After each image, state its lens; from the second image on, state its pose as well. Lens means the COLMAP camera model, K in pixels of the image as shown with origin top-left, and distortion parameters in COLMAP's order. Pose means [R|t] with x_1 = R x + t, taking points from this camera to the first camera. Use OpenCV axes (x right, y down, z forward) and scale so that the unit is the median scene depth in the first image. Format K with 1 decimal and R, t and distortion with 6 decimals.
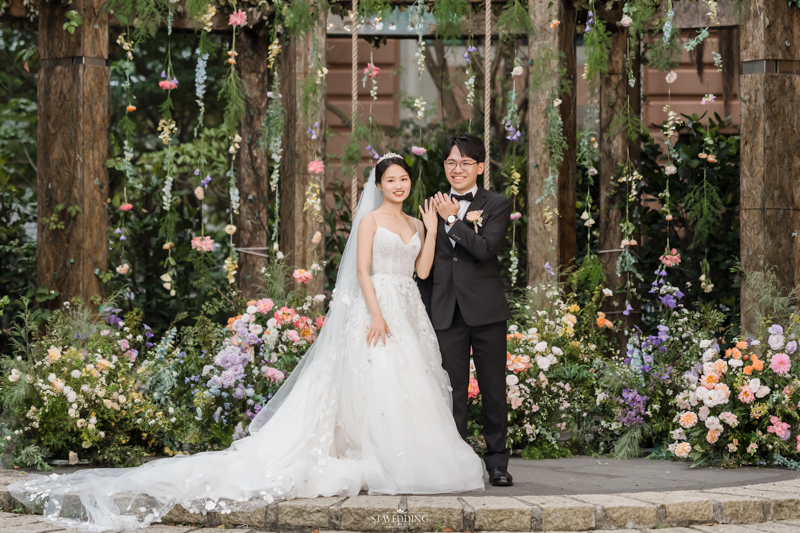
lens RADIAL K [[2093.4, 0, 402.4], [0, 2093.4, 264.7], [0, 0, 1]] dist [-0.012114, 0.000000]
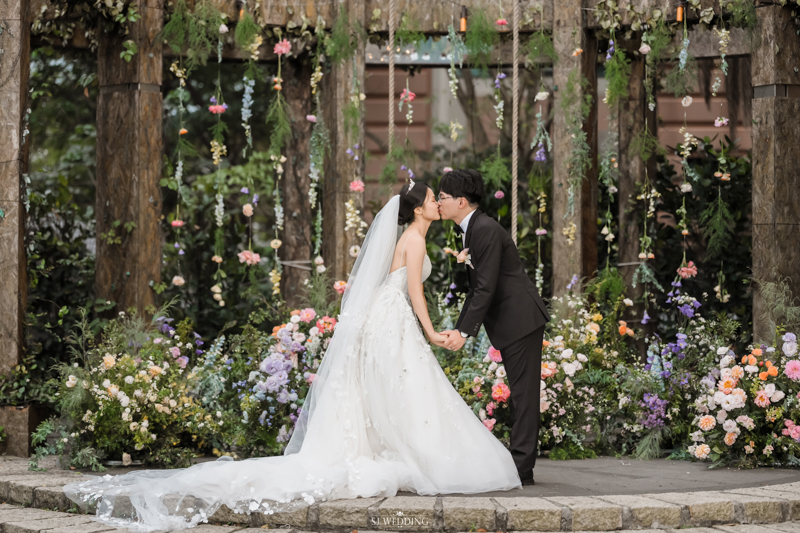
lens RADIAL K [[1872.0, 0, 411.5], [0, 1872.0, 244.7], [0, 0, 1]] dist [0.006070, 0.000000]
pose [[0.999930, -0.001194, -0.011731, -0.001440], [0.000989, 0.999848, -0.017413, 0.000329], [0.011750, 0.017400, 0.999780, 0.044530]]
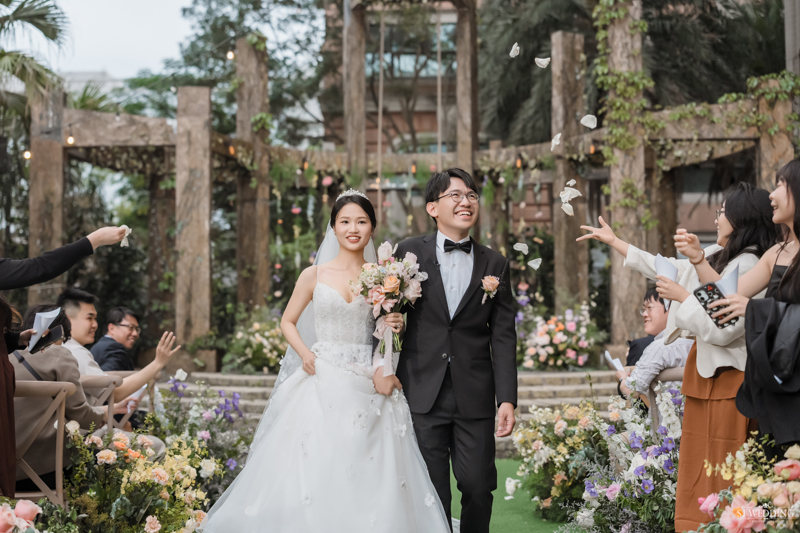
lens RADIAL K [[1208.7, 0, 398.5], [0, 1208.7, 260.4], [0, 0, 1]] dist [0.007991, 0.000000]
pose [[0.999743, -0.011900, 0.019284, -0.030793], [0.012942, 0.998411, -0.054849, 0.040219], [-0.018601, 0.055085, 0.998308, -0.295159]]
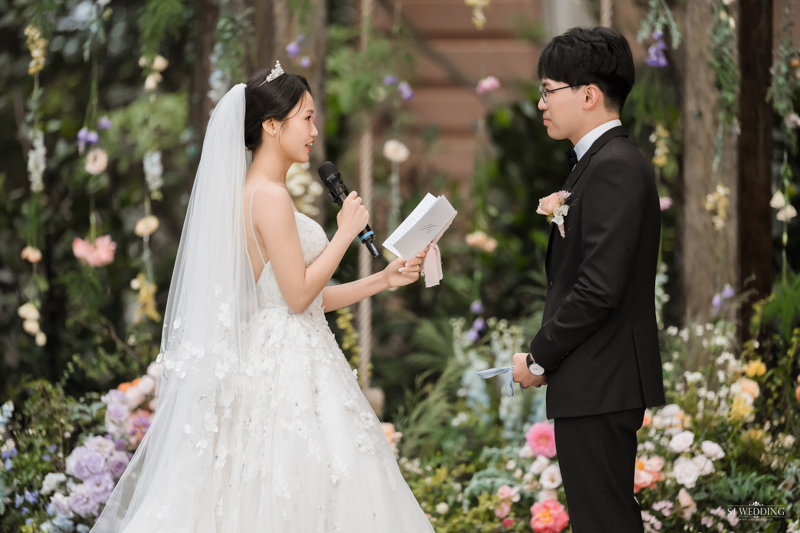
lens RADIAL K [[2977.3, 0, 397.0], [0, 2977.3, 269.8], [0, 0, 1]] dist [0.074381, 0.000000]
pose [[0.997601, 0.001207, -0.069222, 0.043503], [-0.001911, 0.999947, -0.010108, 0.003059], [0.069206, 0.010216, 0.997550, 0.224321]]
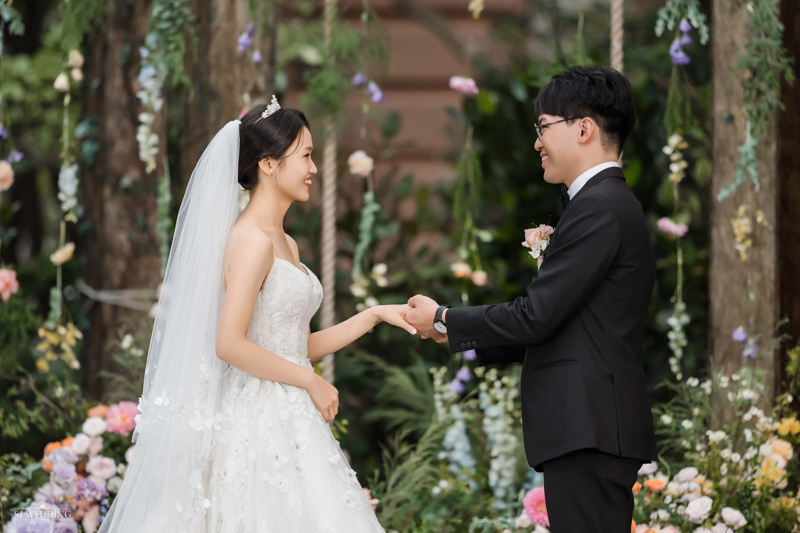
lens RADIAL K [[5111.5, 0, 402.2], [0, 5111.5, 265.2], [0, 0, 1]] dist [0.300981, 0.000000]
pose [[0.998820, 0.003452, -0.048446, 0.052047], [-0.004052, 0.999916, -0.012294, -0.000815], [0.048400, 0.012476, 0.998750, -0.142144]]
